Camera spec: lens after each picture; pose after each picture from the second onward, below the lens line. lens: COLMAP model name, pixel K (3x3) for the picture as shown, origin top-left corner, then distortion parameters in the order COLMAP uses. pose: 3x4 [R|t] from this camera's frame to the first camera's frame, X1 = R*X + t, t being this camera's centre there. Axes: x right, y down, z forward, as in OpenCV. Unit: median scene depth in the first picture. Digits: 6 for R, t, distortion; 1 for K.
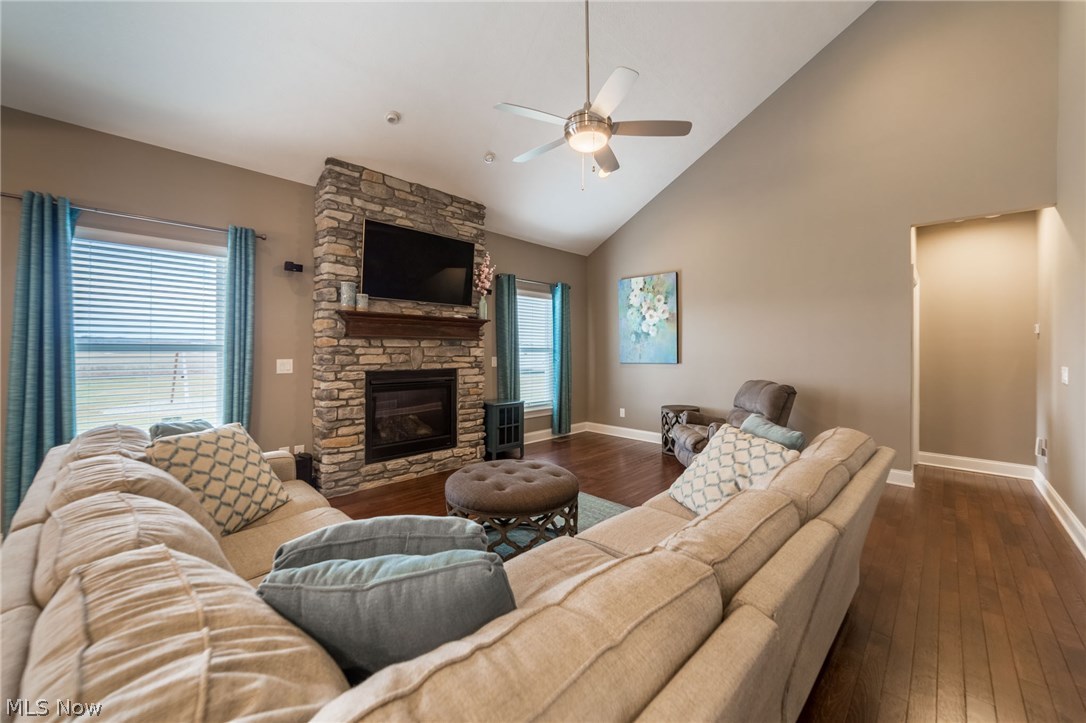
lens RADIAL K [[428.6, 0, 550.7], [0, 428.6, 351.1], [0, 0, 1]] dist [-0.018787, 0.004950]
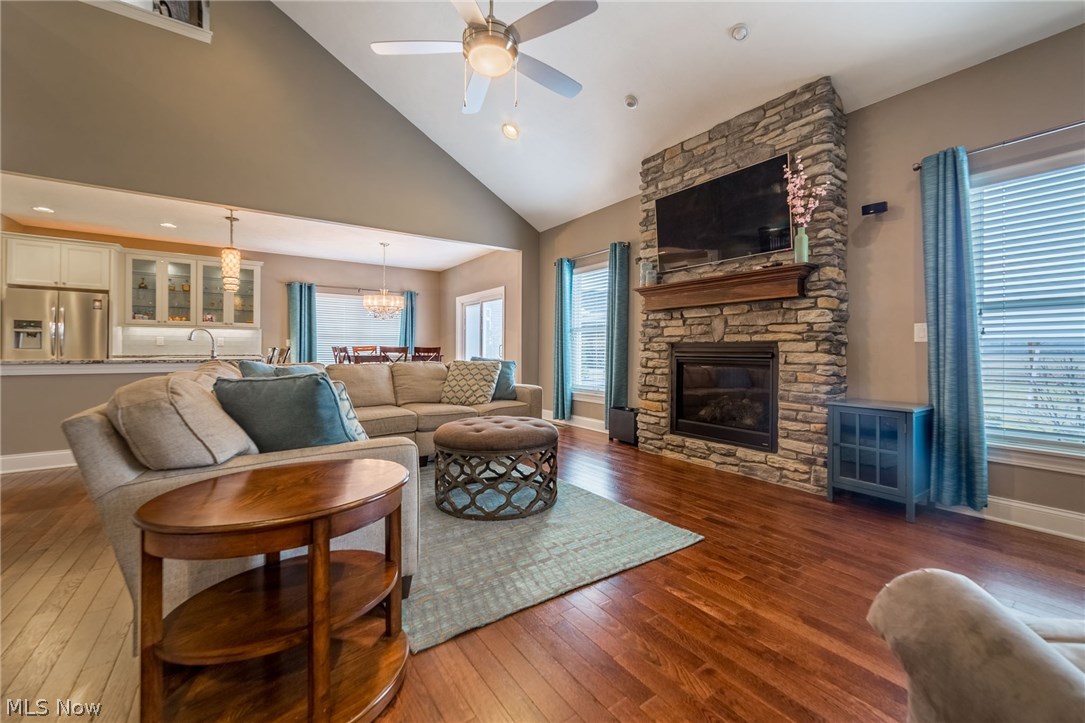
lens RADIAL K [[428.3, 0, 539.6], [0, 428.3, 348.5], [0, 0, 1]] dist [-0.018787, 0.004950]
pose [[-0.205542, -0.008198, -0.978614, 0.567856], [-0.004078, 0.999963, -0.007520, 0.061071], [0.978640, 0.002445, -0.205568, 0.795258]]
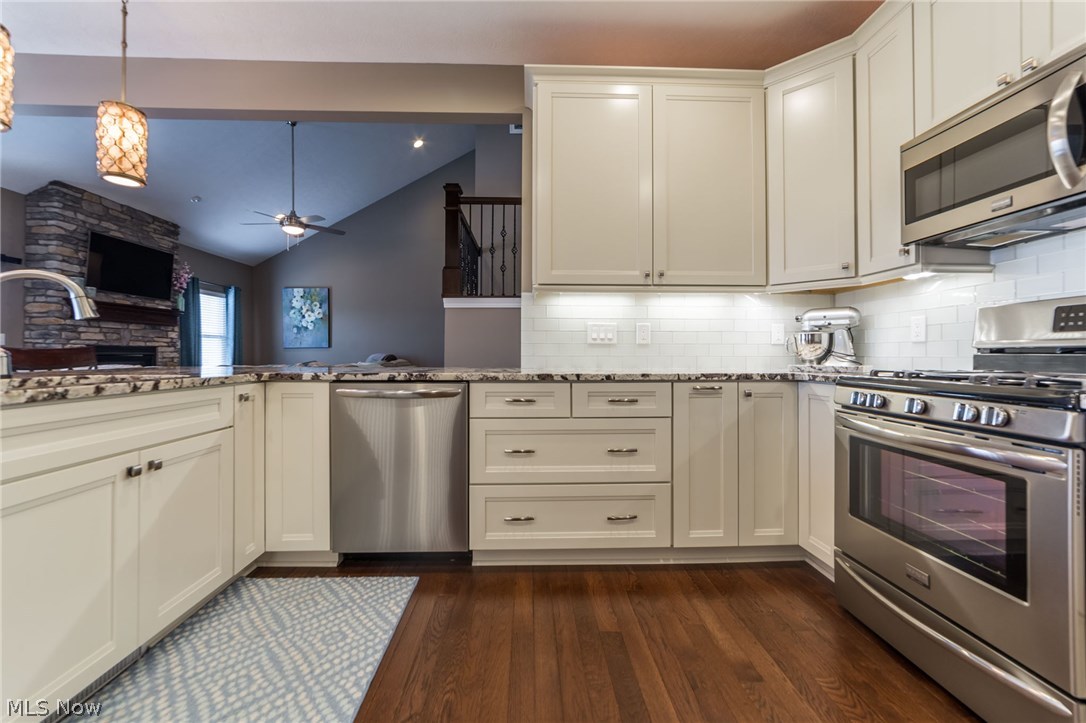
lens RADIAL K [[428.6, 0, 542.1], [0, 428.6, 353.5], [0, 0, 1]] dist [-0.018787, 0.004950]
pose [[0.708612, -0.000779, 0.705598, -0.311089], [0.001362, 0.999999, -0.000265, 0.066553], [-0.705597, 0.001149, 0.708613, -0.804682]]
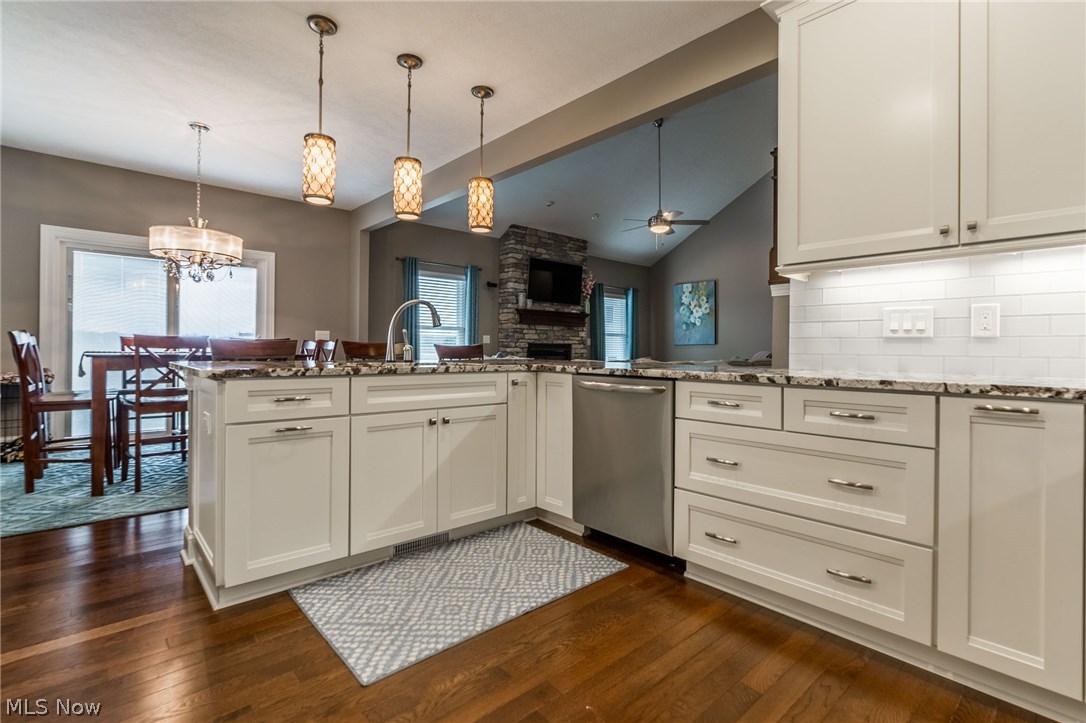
lens RADIAL K [[504.5, 0, 551.0], [0, 504.5, 353.3], [0, 0, 1]] dist [-0.021747, 0.001877]
pose [[0.996733, 0.006192, -0.080528, -0.148910], [-0.005750, 0.999967, 0.005724, 0.067302], [0.080561, -0.005242, 0.996736, -0.931234]]
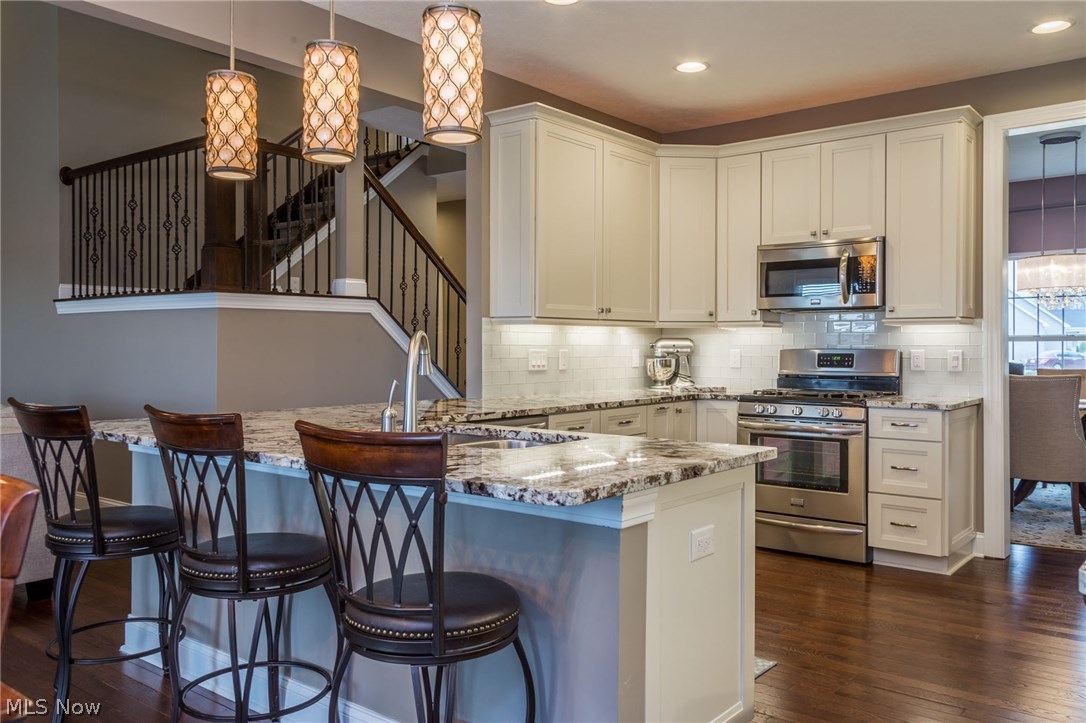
lens RADIAL K [[861.2, 0, 524.6], [0, 861.2, 357.2], [0, 0, 1]] dist [0.017872, -0.003079]
pose [[-0.059142, -0.017158, 0.998102, -0.957878], [0.000838, 0.999851, 0.017238, 0.018614], [-0.998249, 0.001856, -0.059118, -0.393925]]
